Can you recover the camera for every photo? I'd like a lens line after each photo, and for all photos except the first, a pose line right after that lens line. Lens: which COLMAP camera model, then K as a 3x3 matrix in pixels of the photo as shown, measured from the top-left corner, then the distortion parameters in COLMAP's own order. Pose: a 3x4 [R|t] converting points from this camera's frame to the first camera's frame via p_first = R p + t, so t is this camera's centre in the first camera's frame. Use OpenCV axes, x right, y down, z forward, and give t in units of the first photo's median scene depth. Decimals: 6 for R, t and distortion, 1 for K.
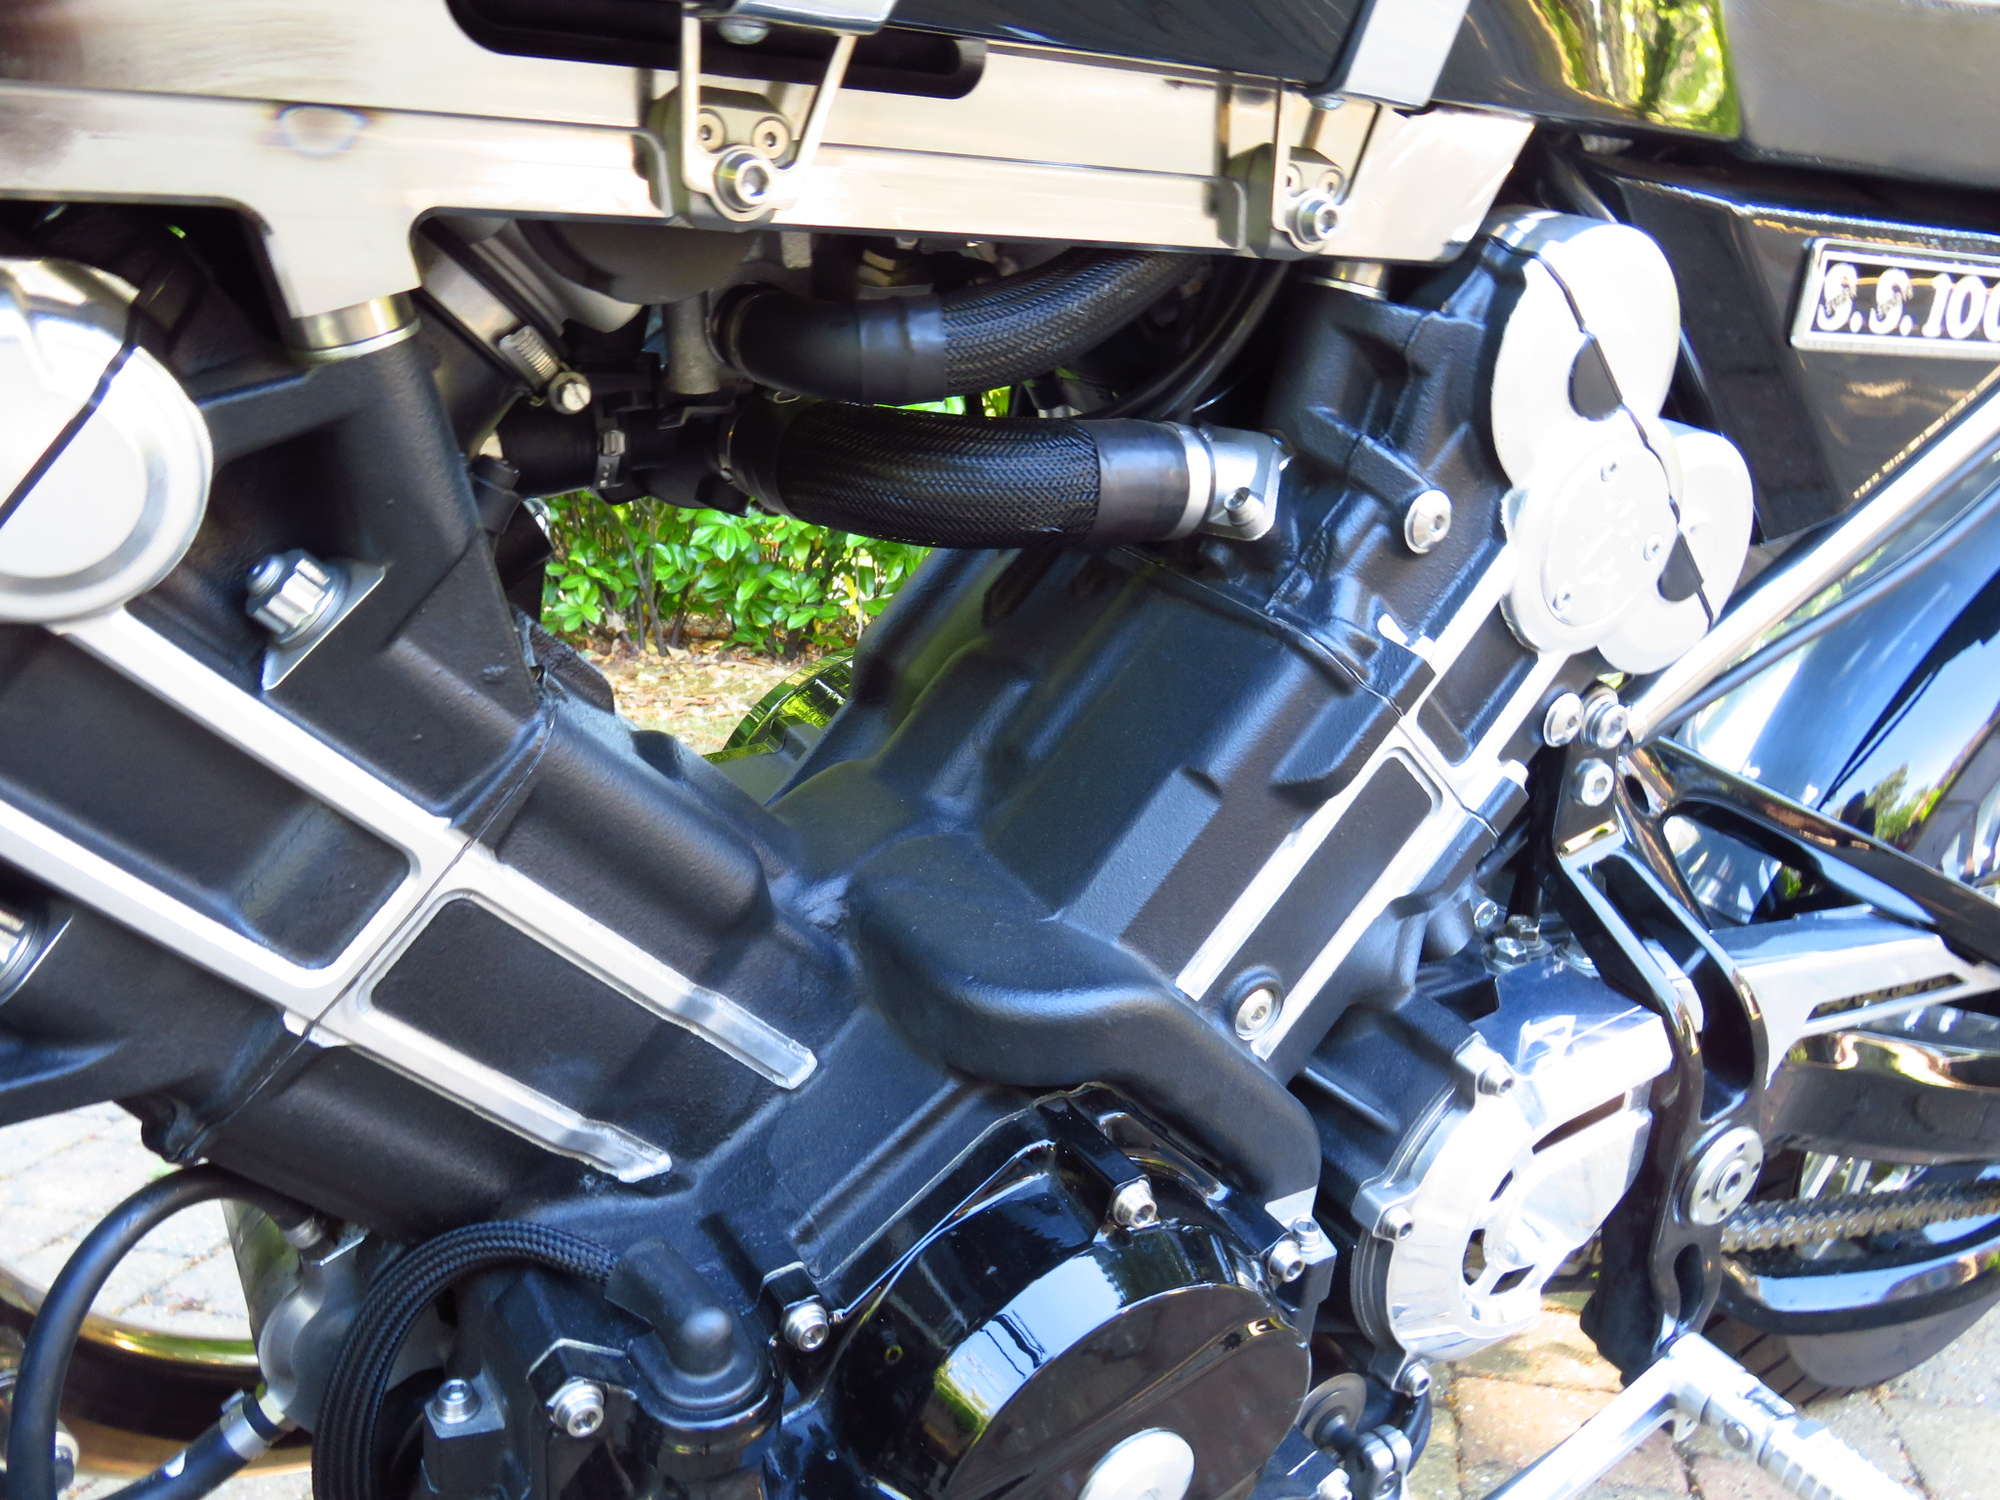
lens RADIAL K [[1594.7, 0, 1000.0], [0, 1594.7, 750.0], [0, 0, 1]] dist [-0.036917, 0.017468]
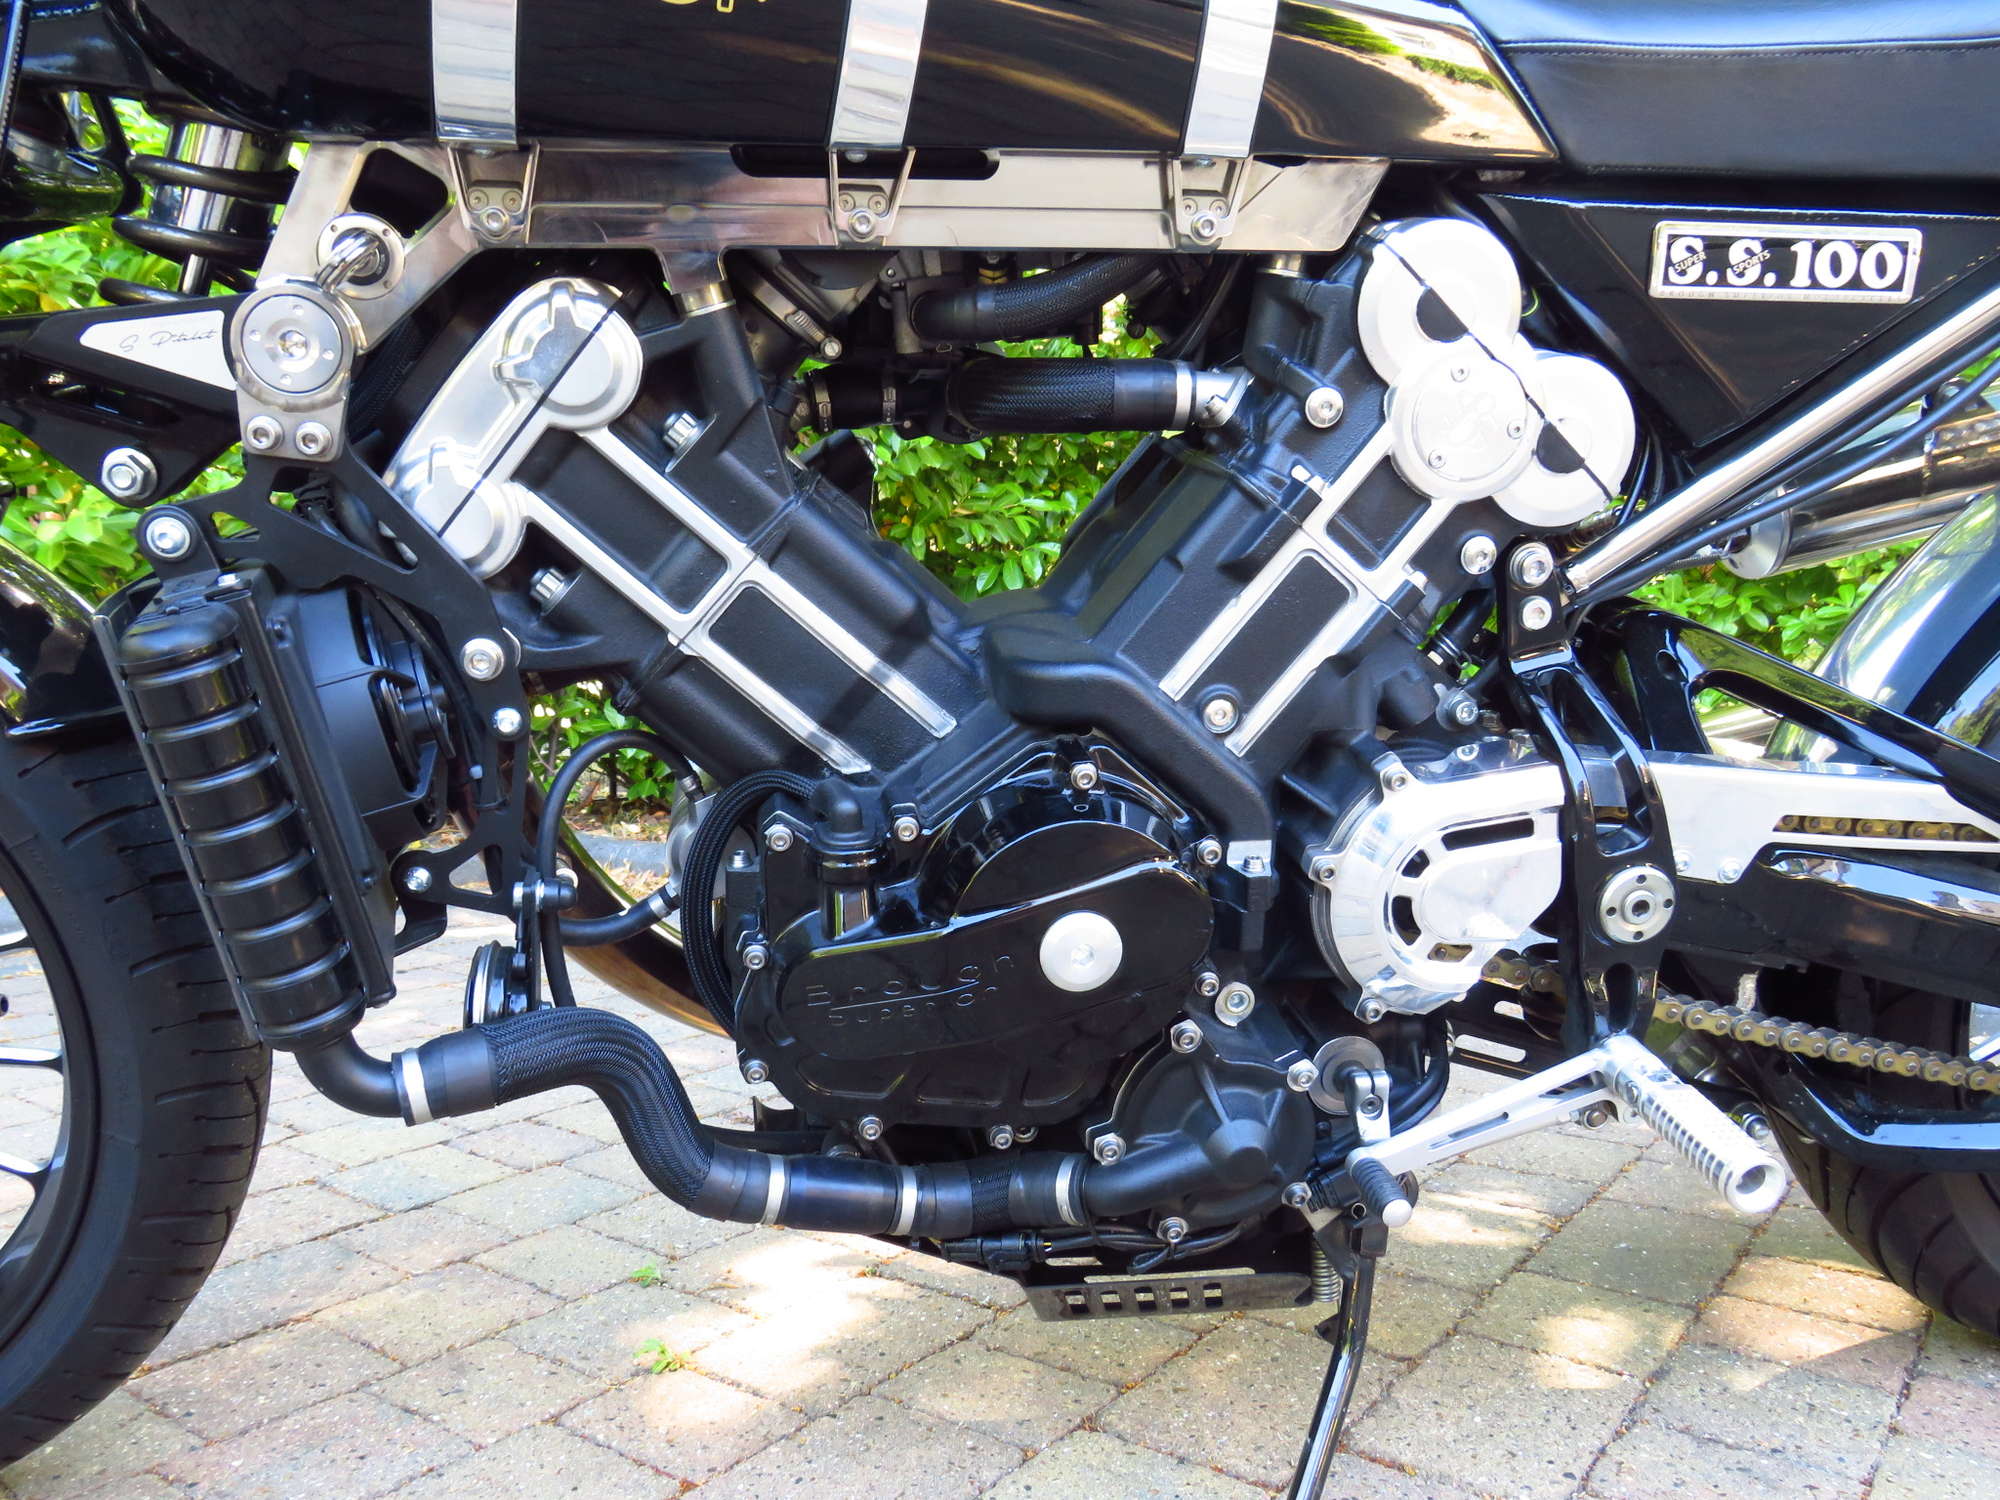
lens RADIAL K [[1594.7, 0, 1000.0], [0, 1594.7, 750.0], [0, 0, 1]] dist [-0.036917, 0.017468]
pose [[0.917444, 0.028294, -0.396857, 0.623293], [-0.069212, 0.993609, -0.089163, 0.374578], [0.391798, 0.109269, 0.913540, -0.582263]]
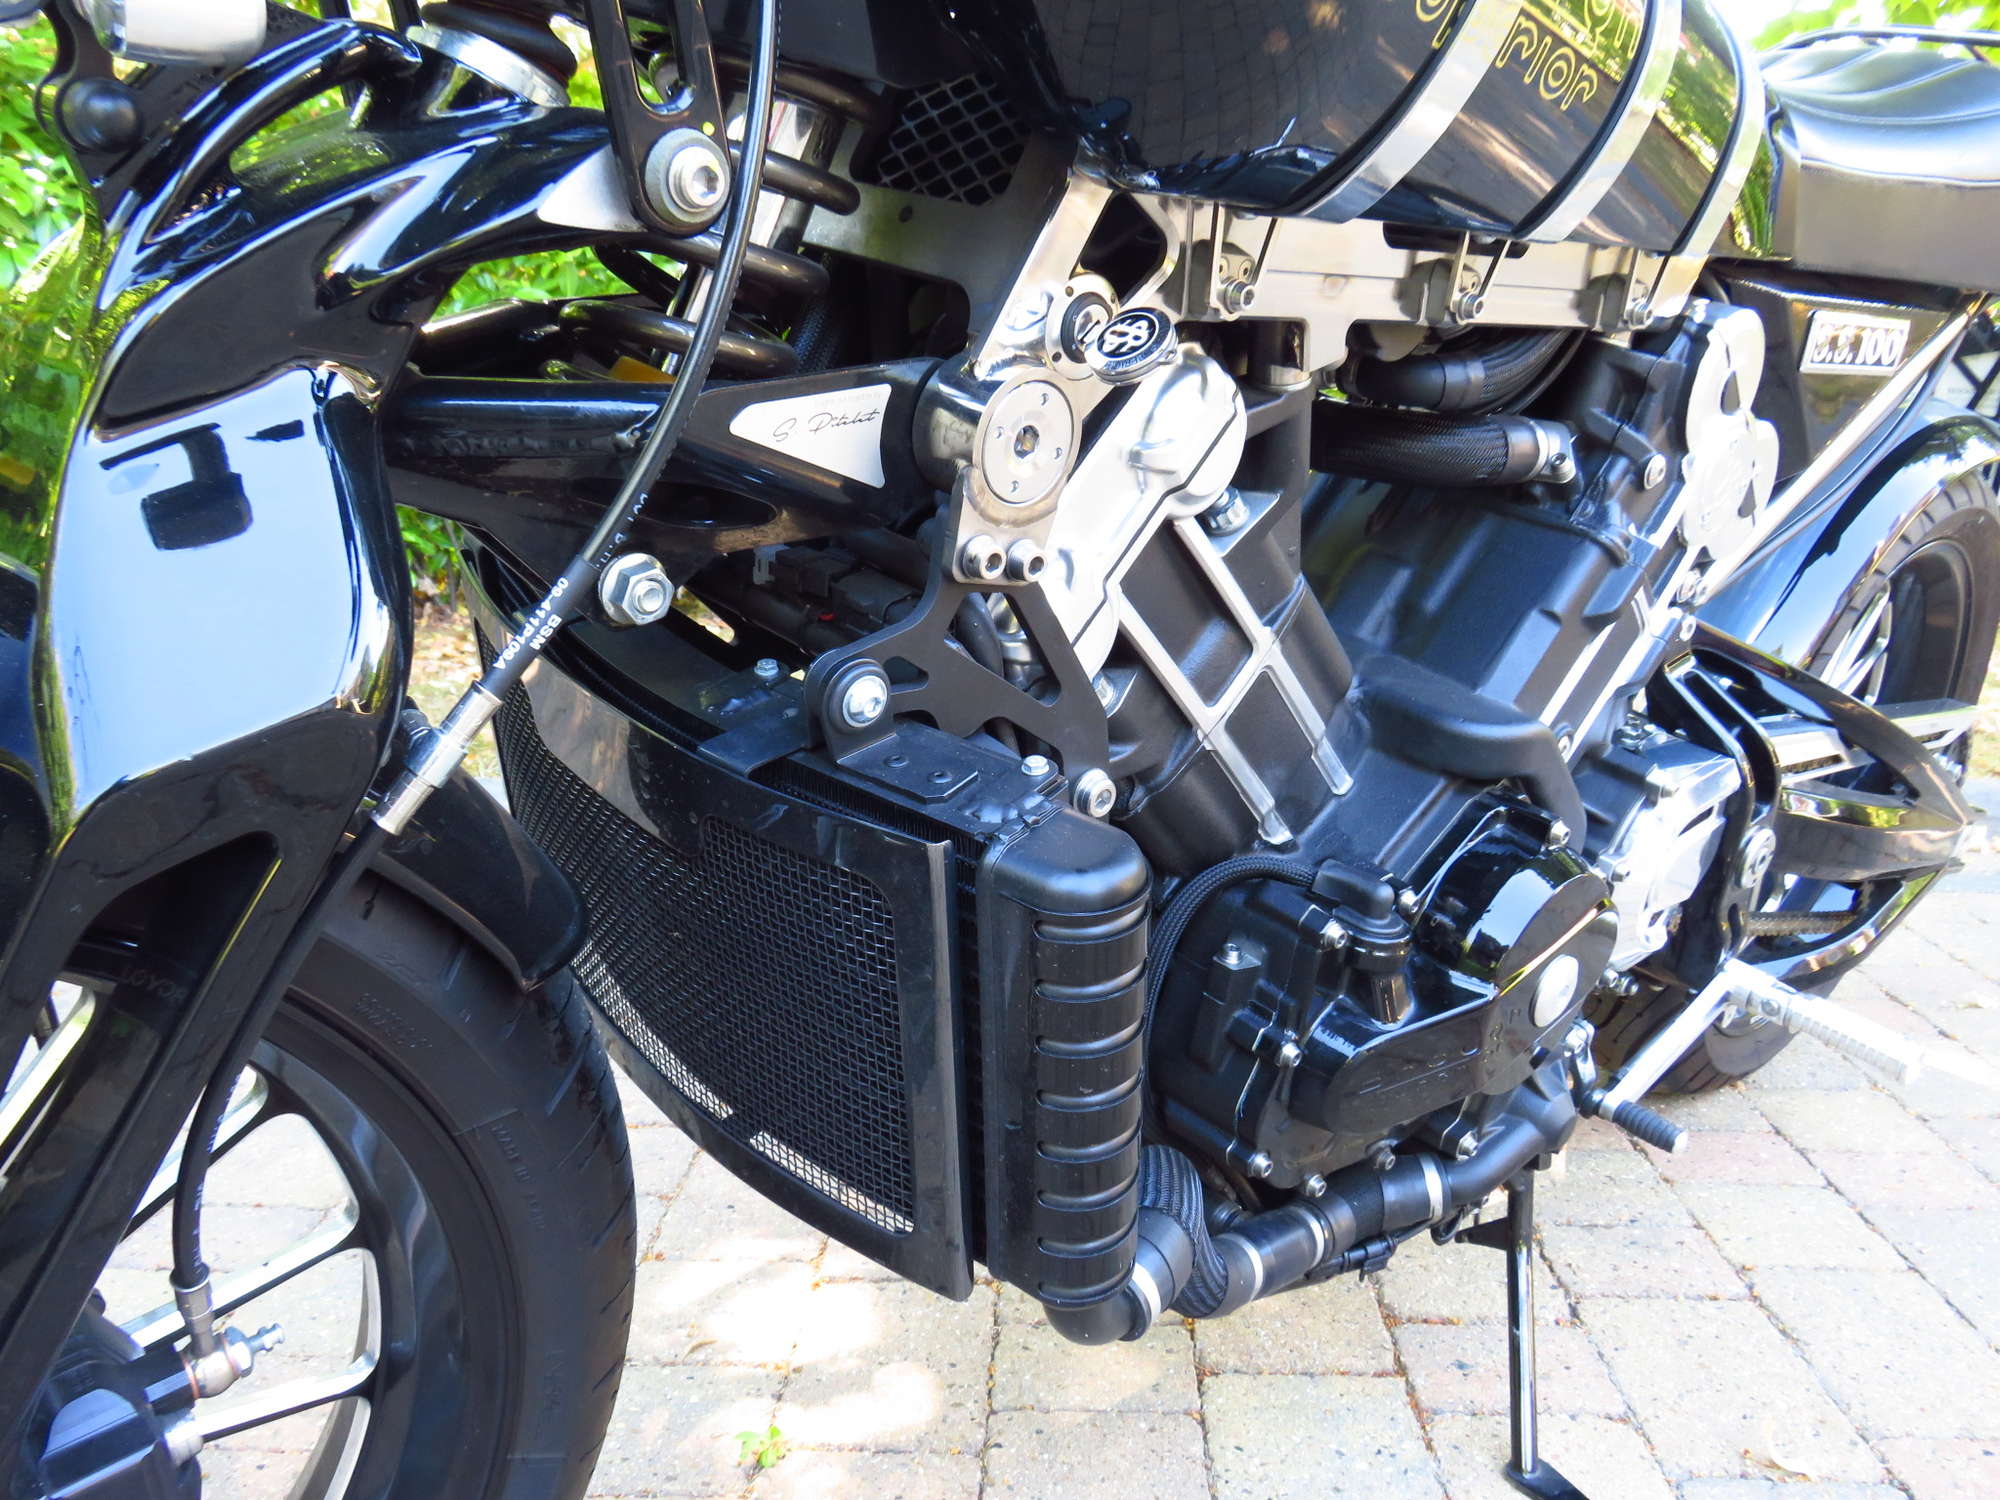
lens RADIAL K [[1594.7, 0, 1000.0], [0, 1594.7, 750.0], [0, 0, 1]] dist [-0.036917, 0.017468]
pose [[0.983209, -0.036258, 0.178845, -0.806467], [0.032061, 0.999140, 0.026303, 0.103461], [-0.179644, -0.020127, 0.983526, -0.659481]]
